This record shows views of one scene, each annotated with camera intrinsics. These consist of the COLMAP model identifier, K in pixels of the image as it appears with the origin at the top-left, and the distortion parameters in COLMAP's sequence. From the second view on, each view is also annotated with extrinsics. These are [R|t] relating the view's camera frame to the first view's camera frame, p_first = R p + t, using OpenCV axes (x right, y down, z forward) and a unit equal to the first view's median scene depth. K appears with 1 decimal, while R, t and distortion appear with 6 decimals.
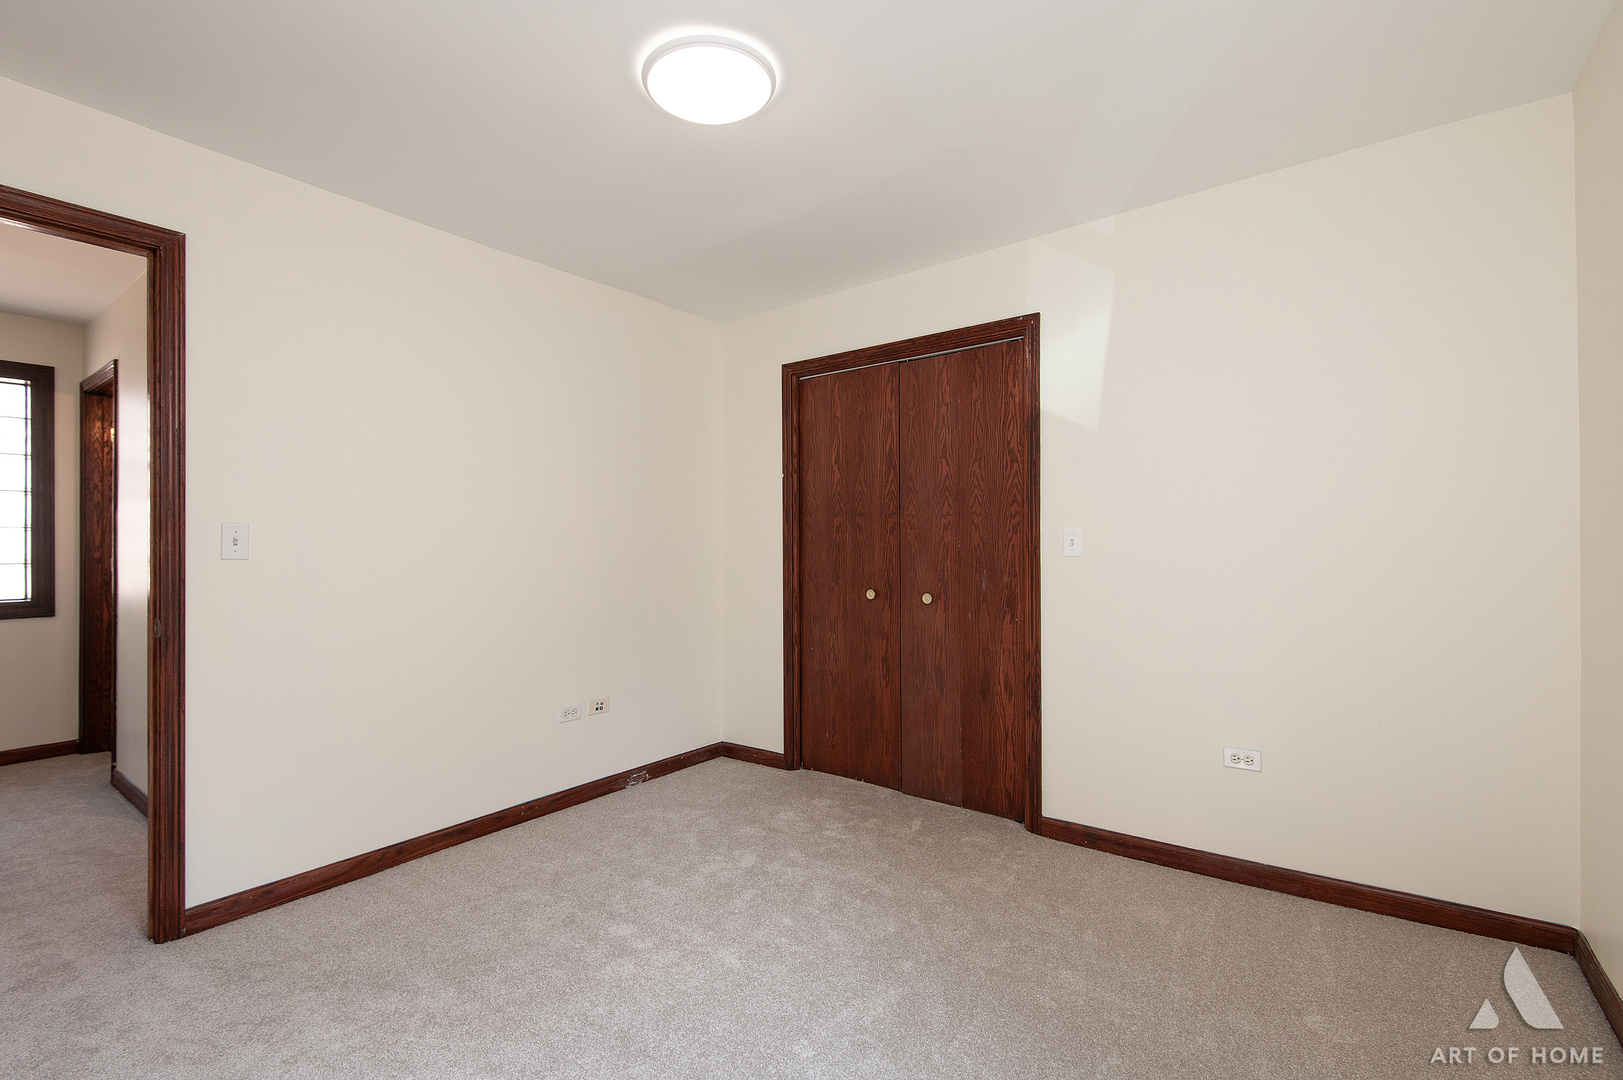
lens RADIAL K [[728.2, 0, 808.8], [0, 728.2, 543.5], [0, 0, 1]] dist [0.035587, -0.024253]
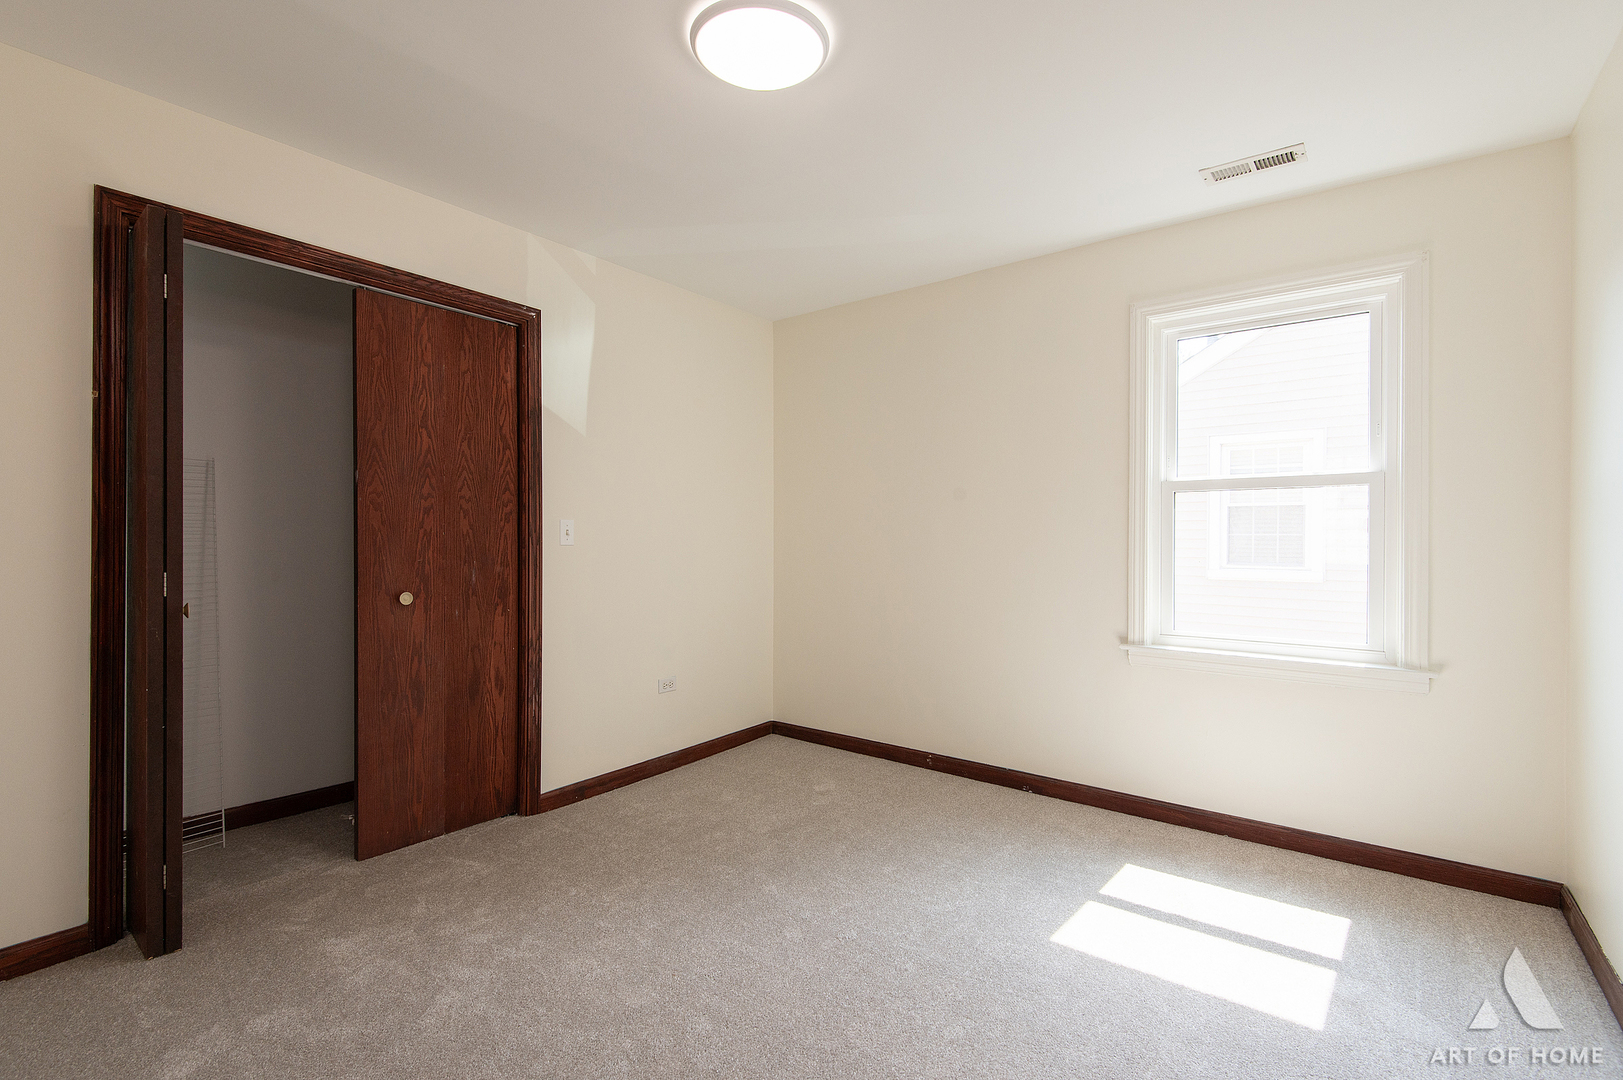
lens RADIAL K [[728.2, 0, 808.8], [0, 728.2, 543.5], [0, 0, 1]] dist [0.035587, -0.024253]
pose [[0.004121, 0.003113, 0.999987, -0.672851], [-0.009239, 0.999953, -0.003075, 0.013589], [-0.999949, -0.009226, 0.004149, 0.573367]]
